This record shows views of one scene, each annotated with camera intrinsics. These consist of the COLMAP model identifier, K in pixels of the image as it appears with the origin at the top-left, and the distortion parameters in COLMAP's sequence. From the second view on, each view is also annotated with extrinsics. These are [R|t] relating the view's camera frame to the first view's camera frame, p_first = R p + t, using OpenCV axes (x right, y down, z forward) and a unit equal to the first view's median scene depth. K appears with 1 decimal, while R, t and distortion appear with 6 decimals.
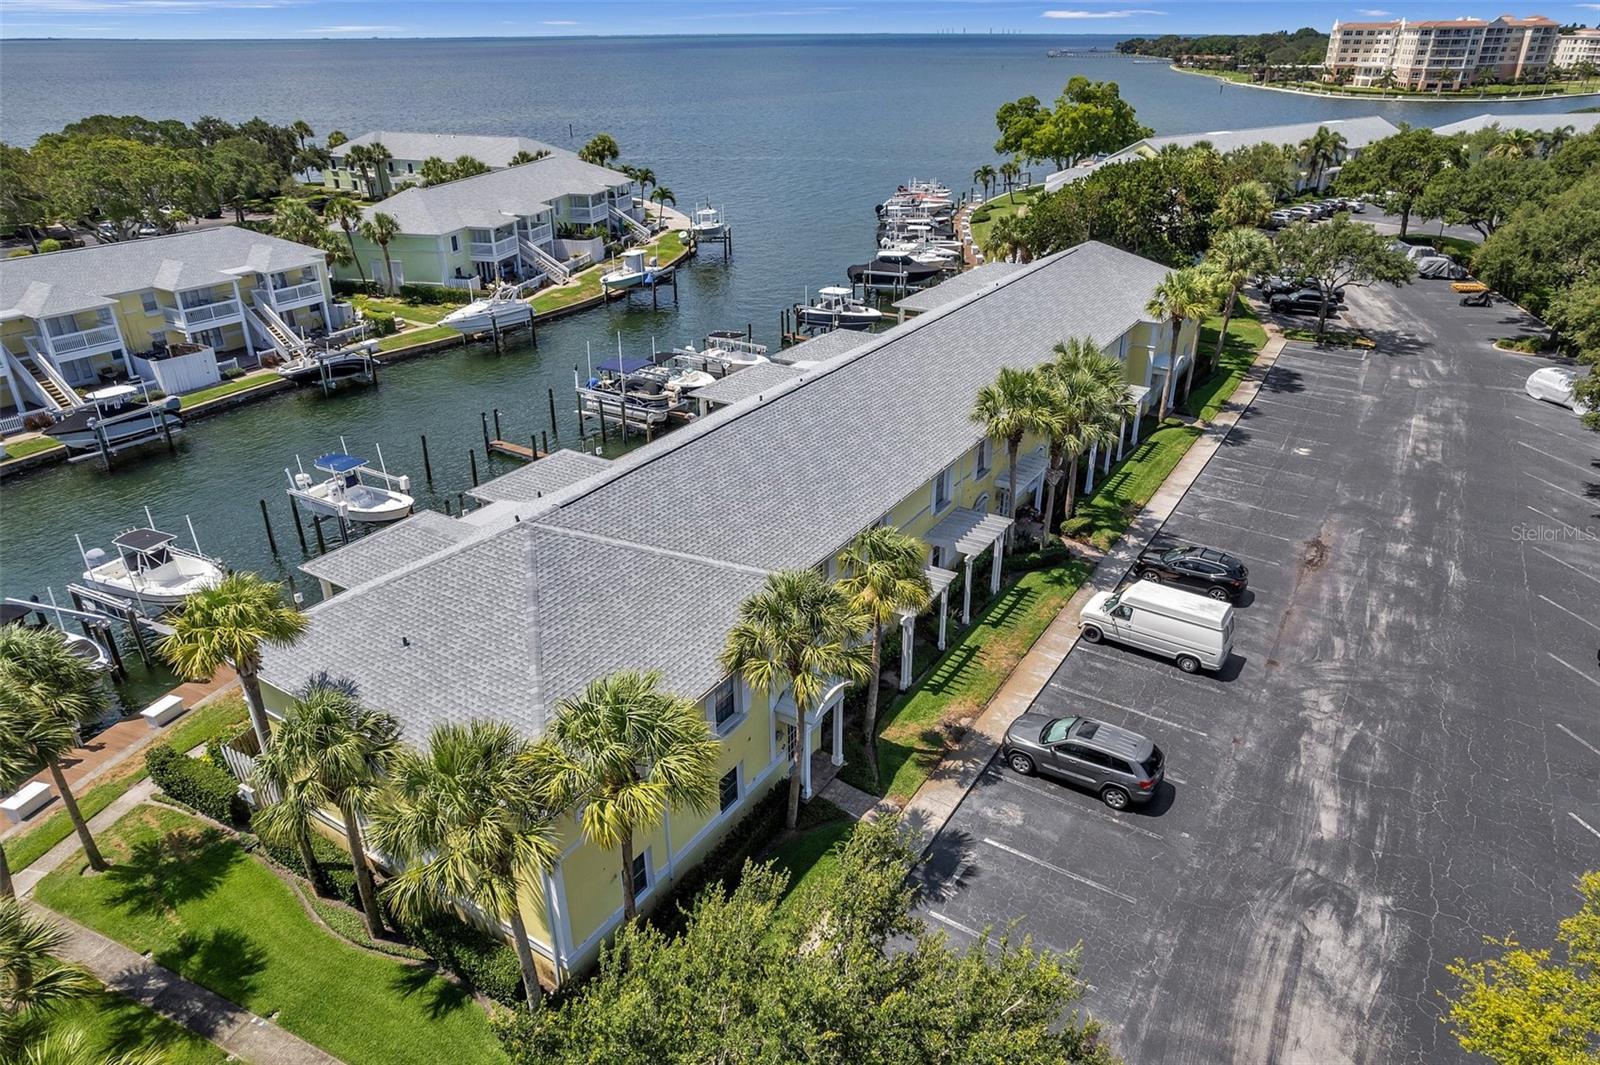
lens RADIAL K [[1022.1, 0, 799.9], [0, 1022.1, 544.7], [0, 0, 1]] dist [-0.066852, 0.056327]
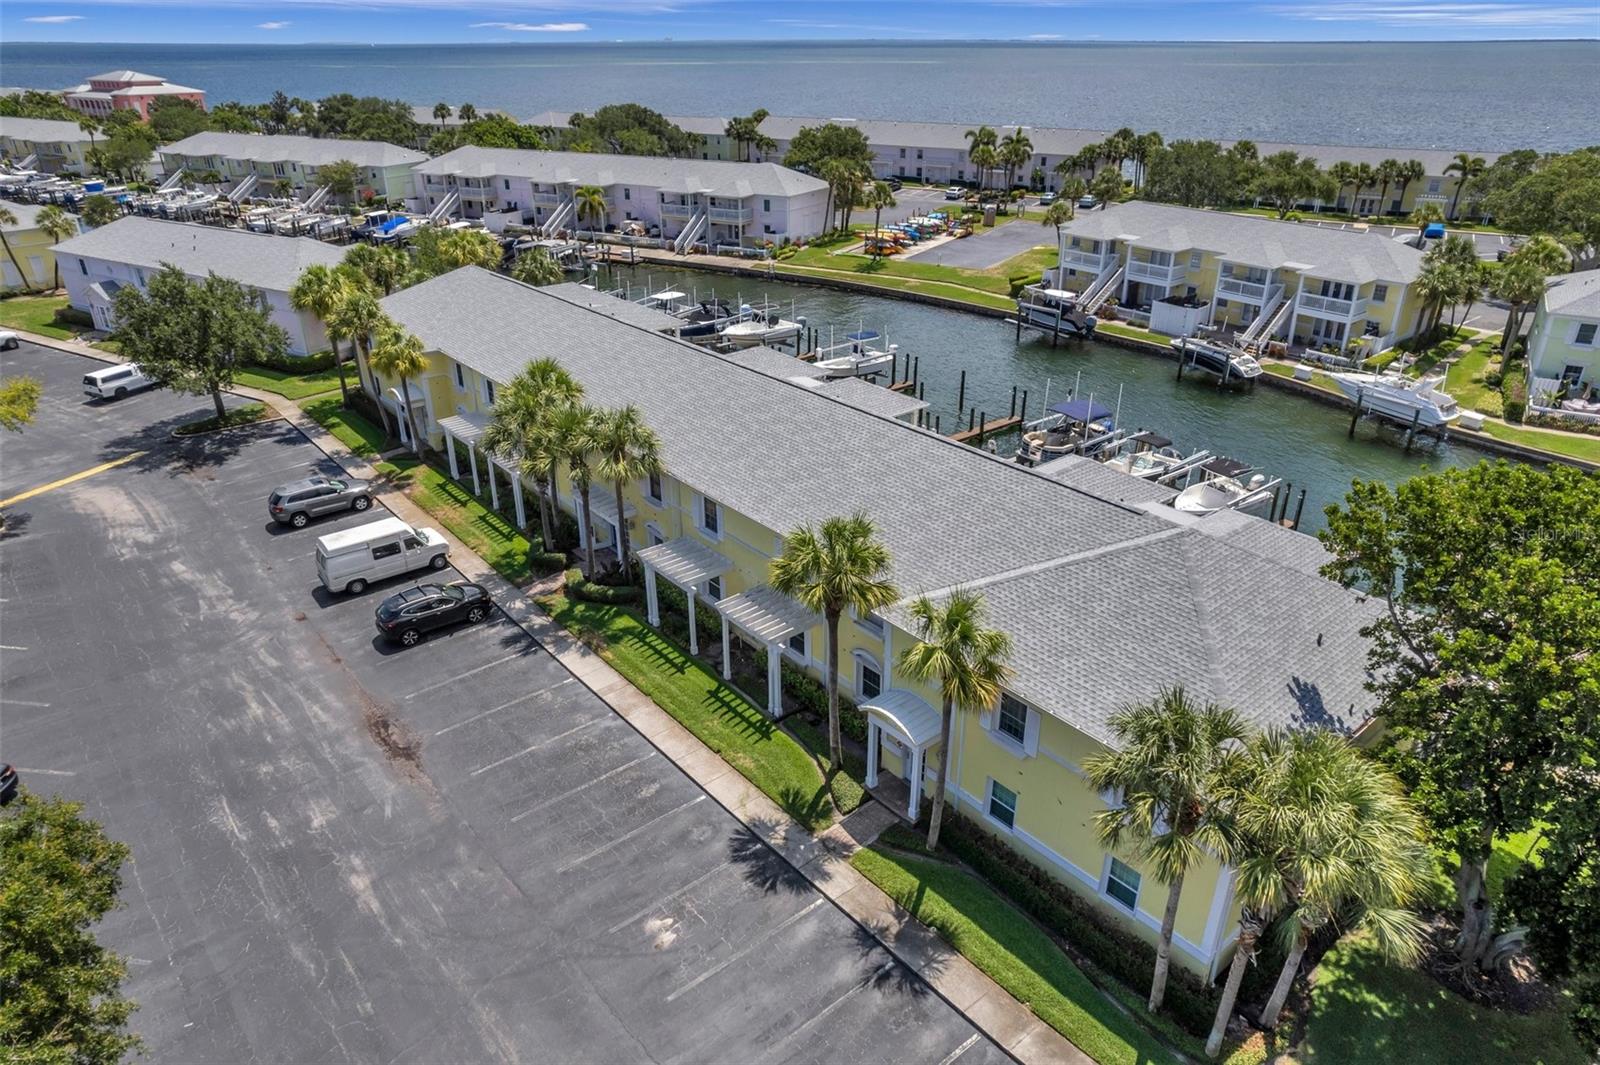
lens RADIAL K [[1022.1, 0, 800.6], [0, 1022.1, 539.0], [0, 0, 1]] dist [-0.066852, 0.056327]
pose [[-0.299888, 0.429307, -0.851917, 0.502152], [-0.429669, 0.736529, 0.522409, -0.316237], [0.851735, 0.522706, -0.036416, 0.605710]]
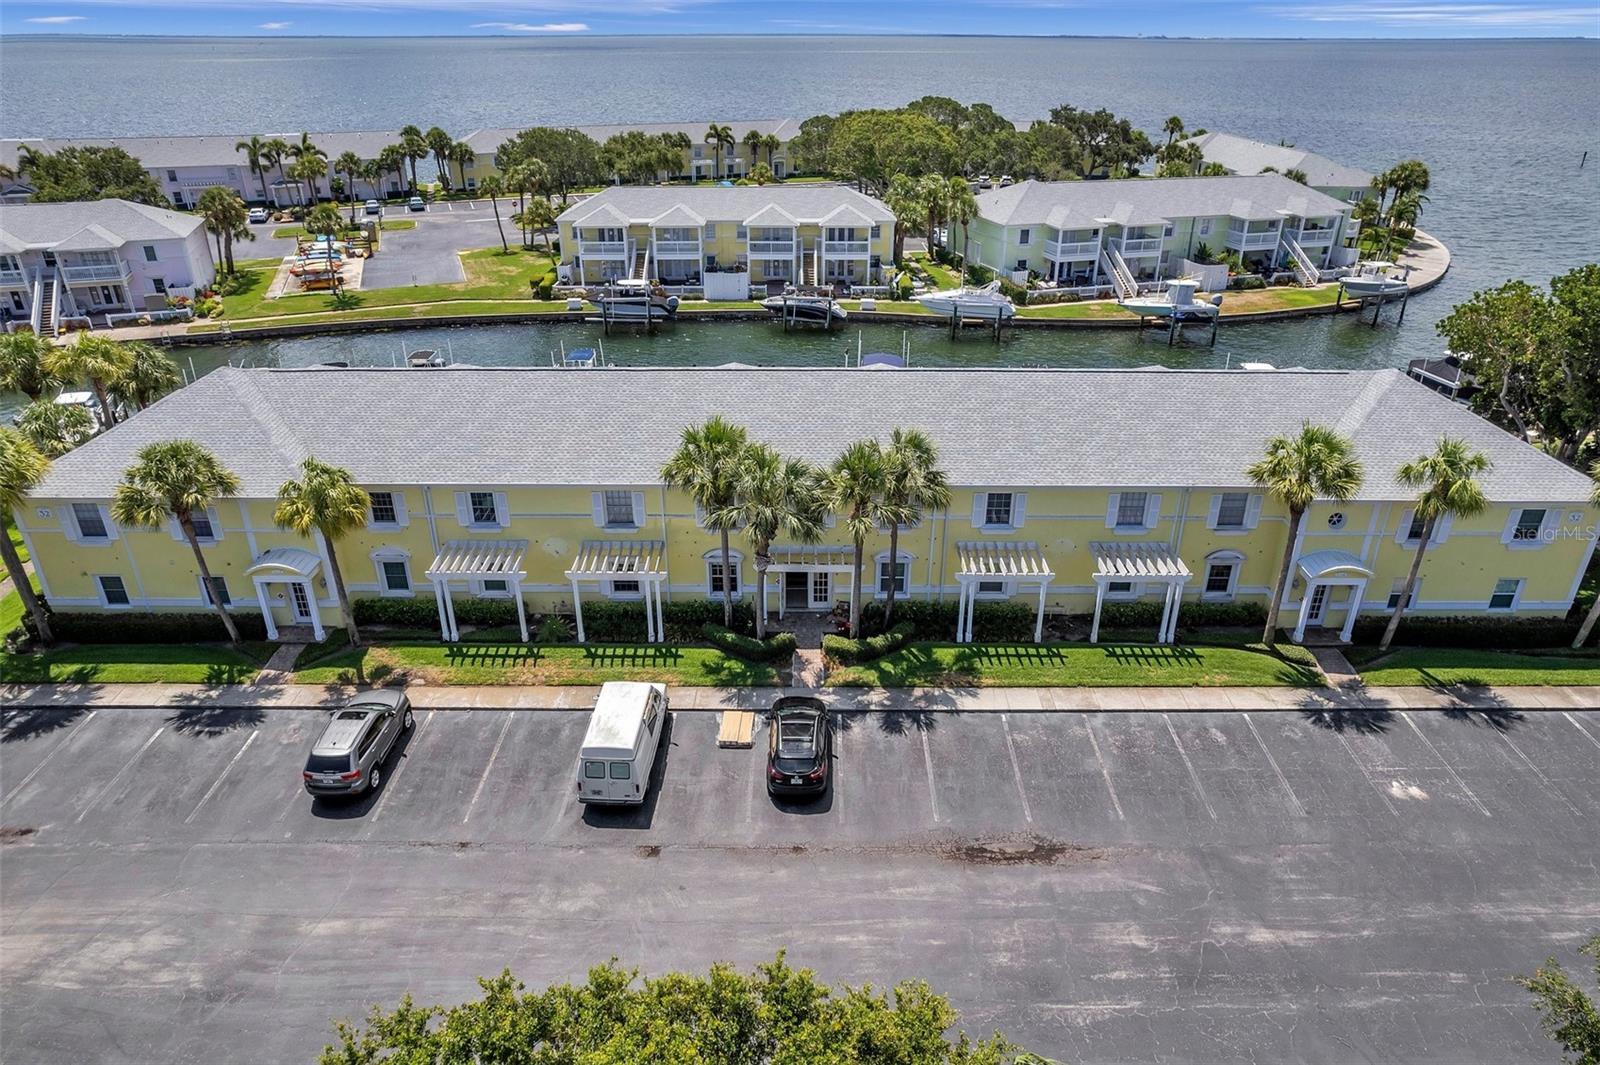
lens RADIAL K [[1022.1, 0, 799.4], [0, 1022.1, 533.1], [0, 0, 1]] dist [-0.066852, 0.056327]
pose [[0.536197, 0.380350, -0.753543, 0.424420], [-0.386364, 0.904307, 0.181523, -0.120218], [0.750477, 0.193810, 0.631841, 0.224547]]
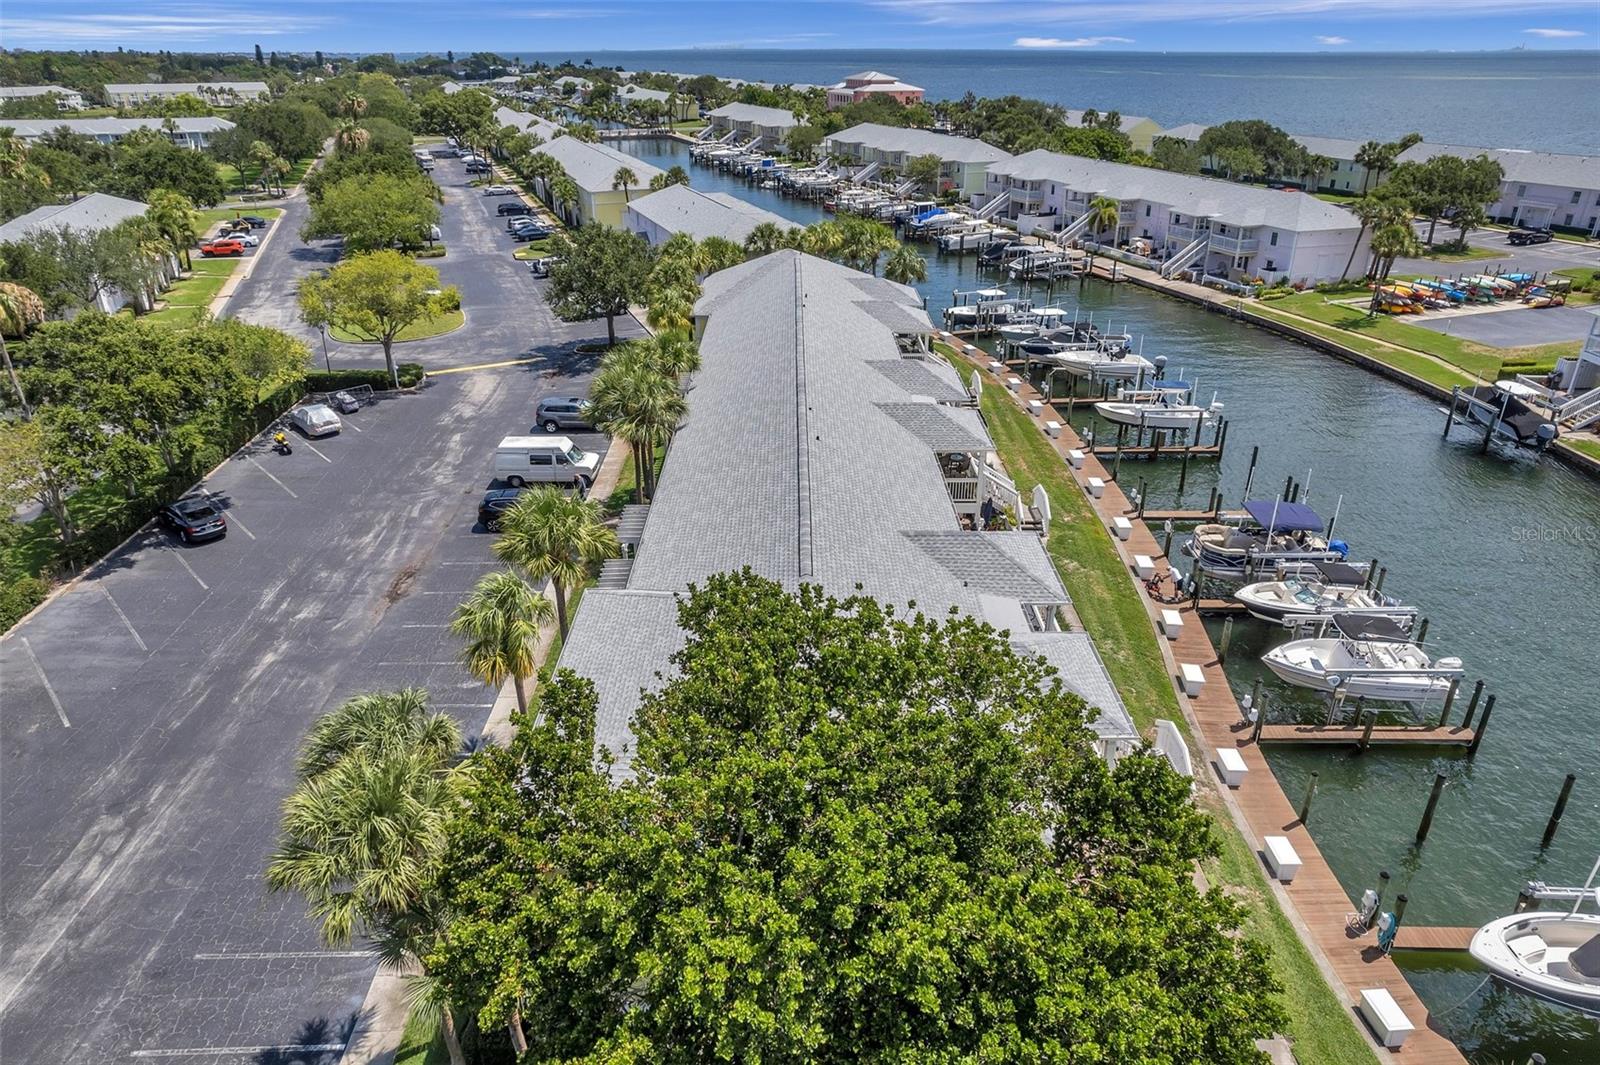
lens RADIAL K [[1022.1, 0, 802.4], [0, 1022.1, 530.1], [0, 0, 1]] dist [-0.066852, 0.056327]
pose [[-0.835598, 0.243327, -0.492512, 0.329384], [-0.242748, 0.640715, 0.728394, -0.421571], [0.492798, 0.728201, -0.476313, 0.813130]]
